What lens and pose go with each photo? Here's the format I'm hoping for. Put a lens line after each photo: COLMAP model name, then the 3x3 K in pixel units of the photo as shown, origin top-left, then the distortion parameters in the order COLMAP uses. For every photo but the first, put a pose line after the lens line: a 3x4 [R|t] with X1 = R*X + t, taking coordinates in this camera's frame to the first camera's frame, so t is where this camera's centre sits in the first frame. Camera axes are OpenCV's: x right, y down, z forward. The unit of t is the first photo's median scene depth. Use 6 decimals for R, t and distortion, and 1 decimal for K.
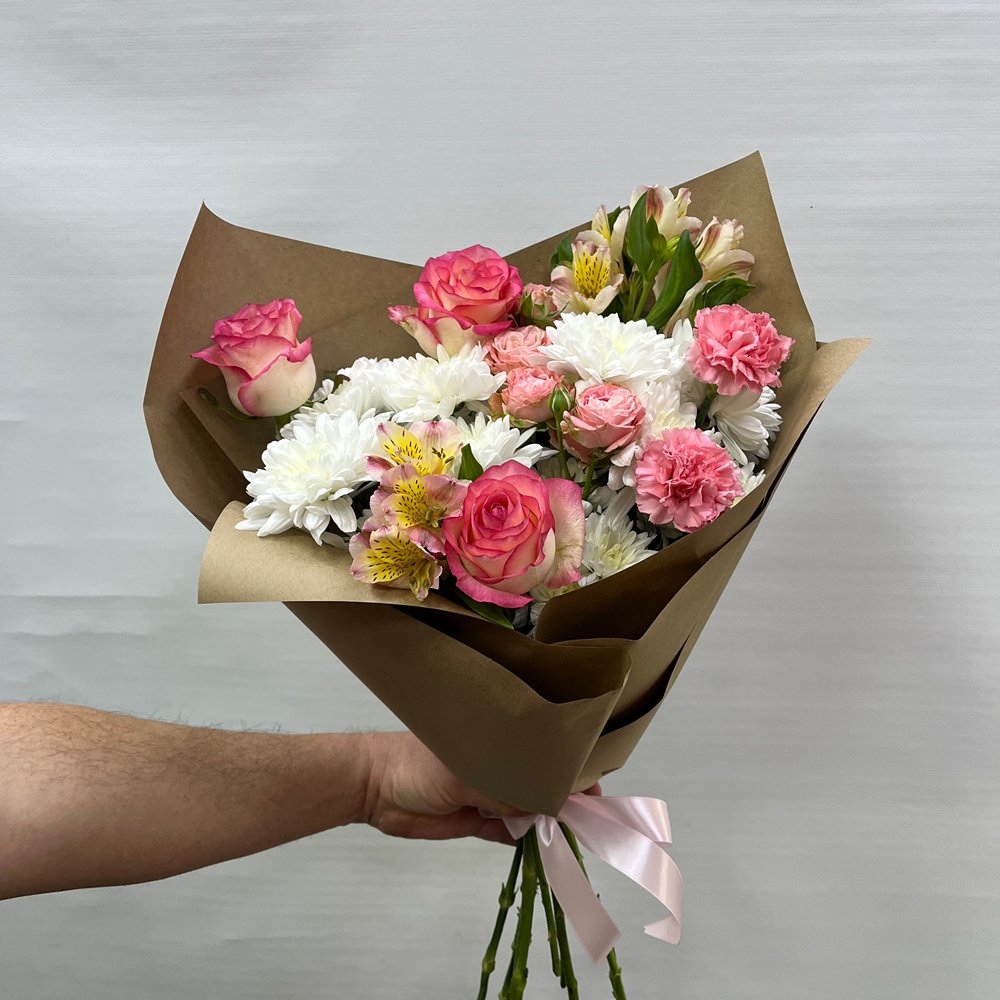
lens RADIAL K [[881.8, 0, 500.0], [0, 881.8, 500.0], [0, 0, 1]] dist [0.007974, -0.002774]
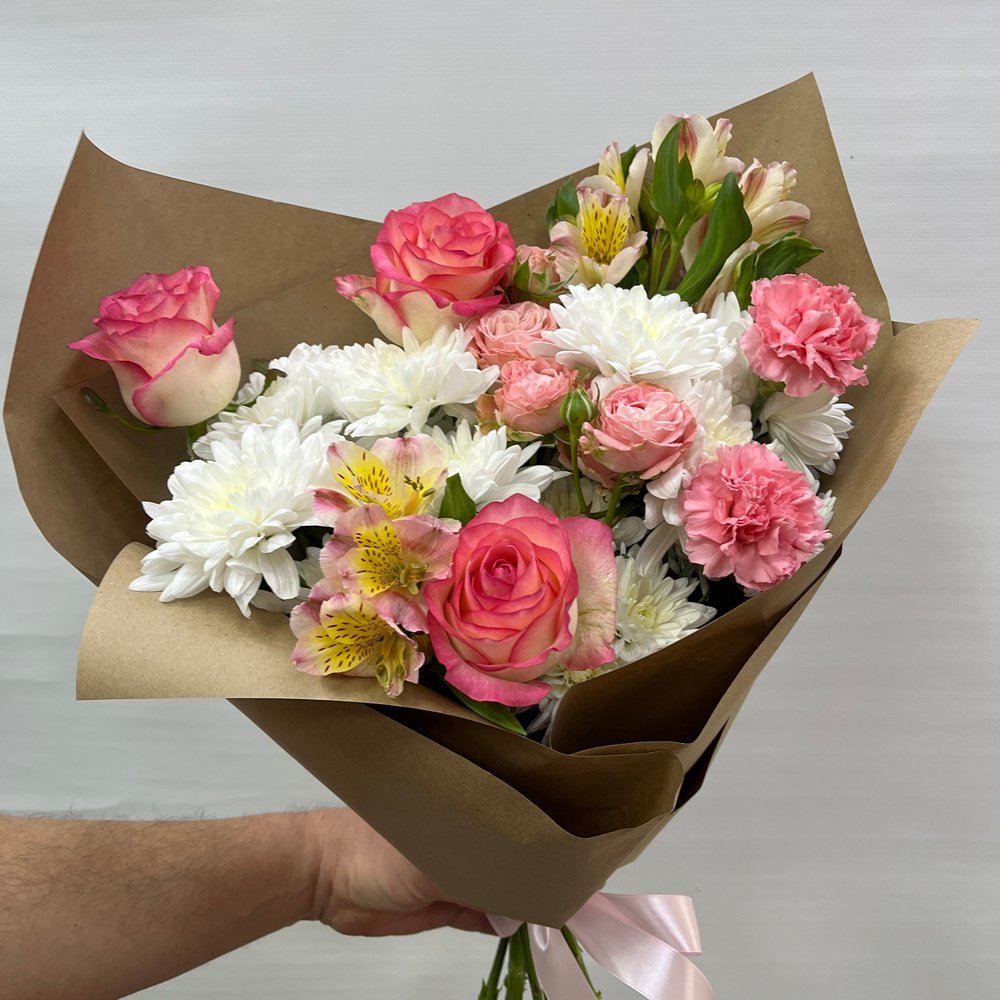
lens RADIAL K [[943.4, 0, 486.0], [0, 943.4, 498.3], [0, 0, 1]] dist [-0.000700, 0.014778]
pose [[0.999186, -0.010382, 0.038987, -0.034481], [0.009371, 0.999617, 0.026029, -0.052012], [-0.039243, -0.025642, 0.998901, 0.195805]]
